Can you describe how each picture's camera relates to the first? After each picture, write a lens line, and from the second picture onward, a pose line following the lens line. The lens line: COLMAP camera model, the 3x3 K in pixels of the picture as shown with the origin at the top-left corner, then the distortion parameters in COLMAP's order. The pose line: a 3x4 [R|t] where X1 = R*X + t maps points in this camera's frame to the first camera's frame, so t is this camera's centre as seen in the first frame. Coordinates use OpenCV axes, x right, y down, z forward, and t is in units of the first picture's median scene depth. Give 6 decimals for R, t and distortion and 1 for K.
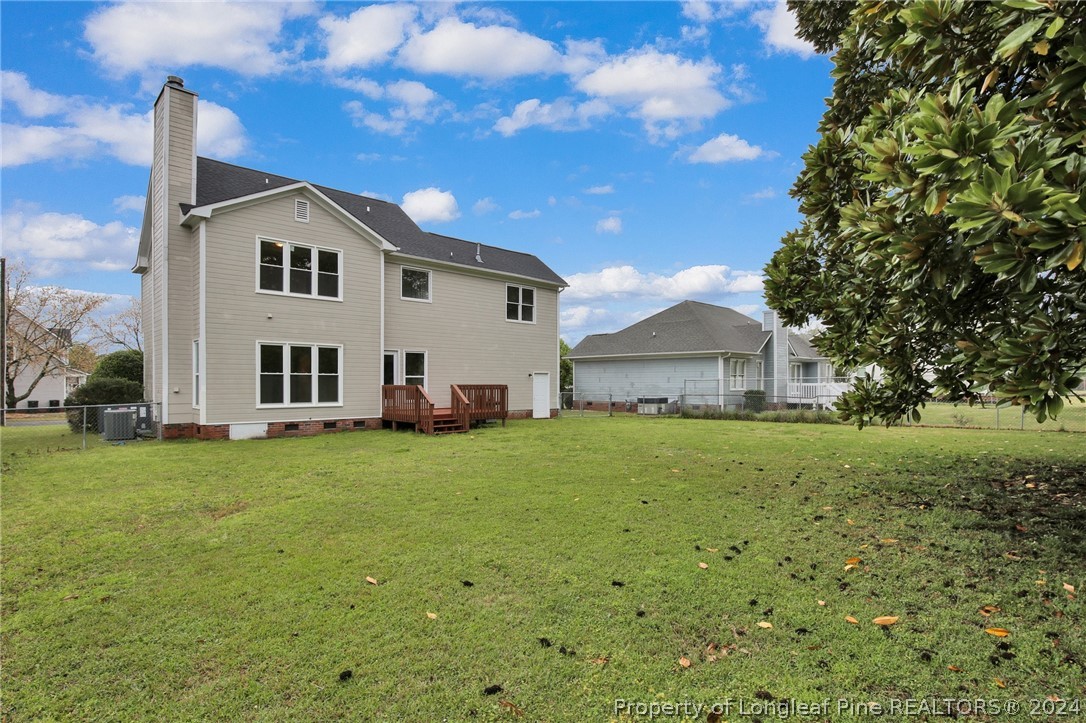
lens RADIAL K [[531.9, 0, 536.9], [0, 531.9, 362.3], [0, 0, 1]] dist [-0.027576, 0.000073]
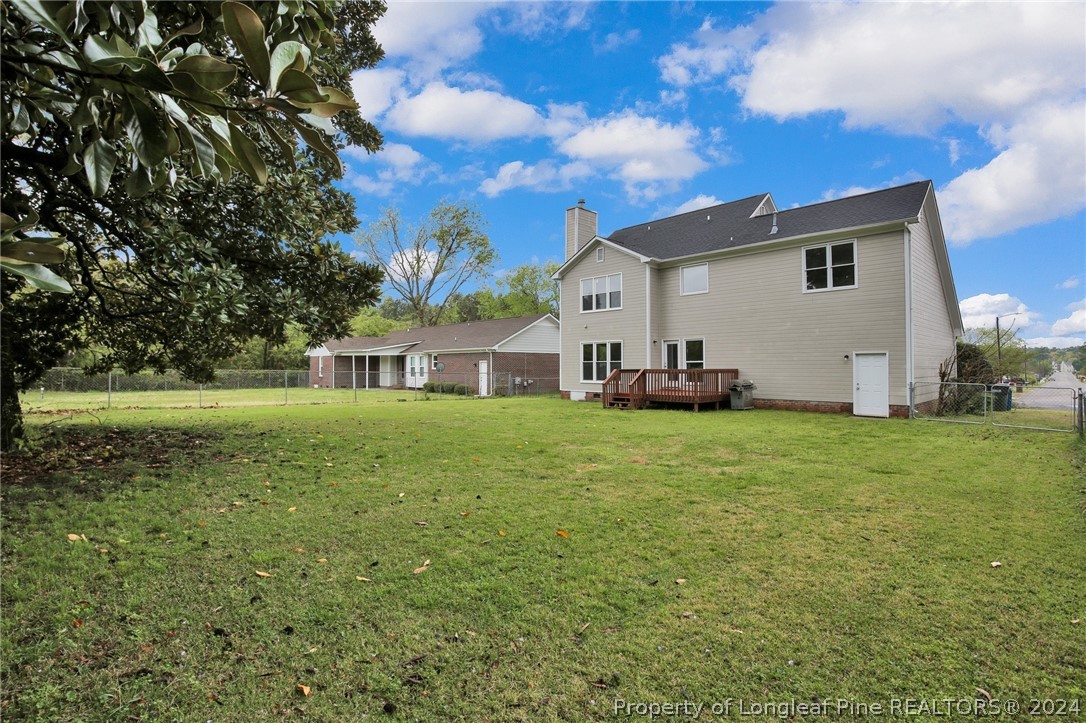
lens RADIAL K [[512.4, 0, 541.4], [0, 512.4, 355.7], [0, 0, 1]] dist [-0.024631, 0.000805]
pose [[0.016727, -0.041903, -0.998982, 0.855295], [0.020741, 0.998921, -0.041553, 0.053284], [0.999645, -0.020025, 0.017578, 0.672598]]
